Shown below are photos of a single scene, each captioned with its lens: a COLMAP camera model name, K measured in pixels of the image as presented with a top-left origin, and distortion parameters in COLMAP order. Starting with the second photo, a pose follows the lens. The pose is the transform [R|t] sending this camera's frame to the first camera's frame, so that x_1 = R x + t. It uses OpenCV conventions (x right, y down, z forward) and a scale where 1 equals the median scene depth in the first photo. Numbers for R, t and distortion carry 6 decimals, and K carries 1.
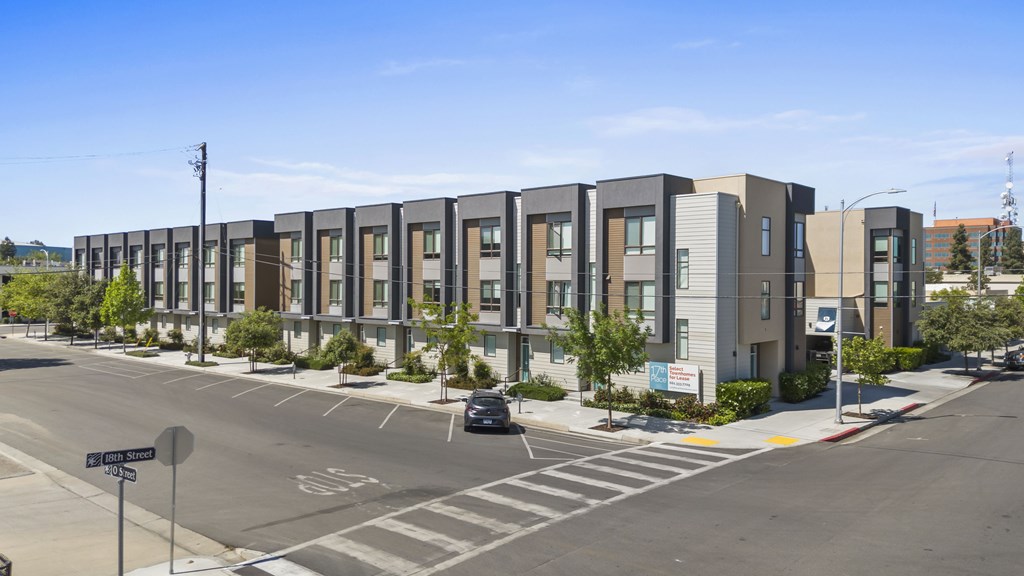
lens RADIAL K [[738.2, 0, 508.9], [0, 738.2, 288.8], [0, 0, 1]] dist [0.016488, -0.020854]
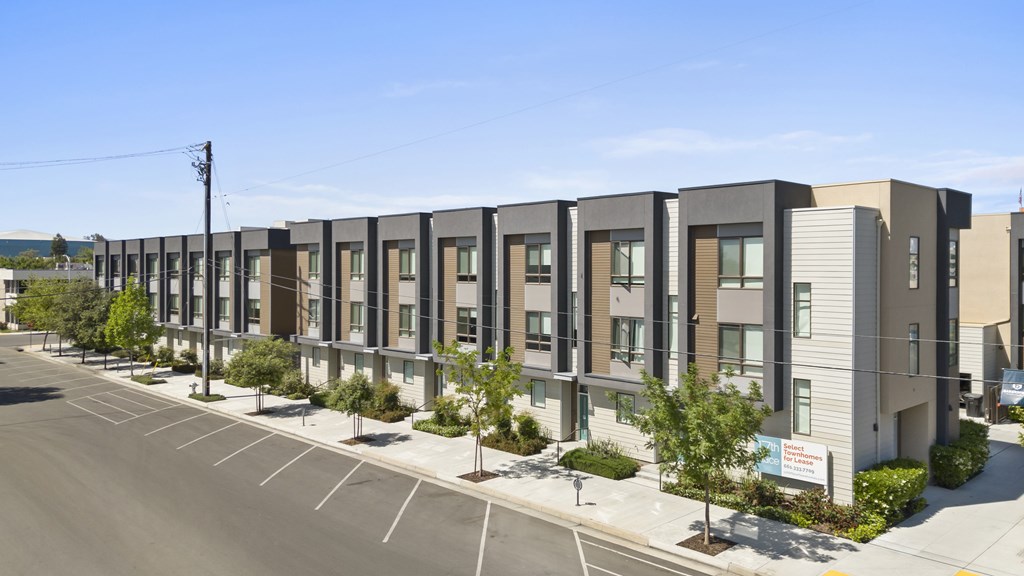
lens RADIAL K [[738.2, 0, 508.5], [0, 738.2, 281.7], [0, 0, 1]] dist [0.016488, -0.020854]
pose [[0.997697, -0.001761, -0.067809, -0.003560], [0.002123, 0.999984, 0.005265, -0.049073], [0.067799, -0.005397, 0.997684, 0.207148]]
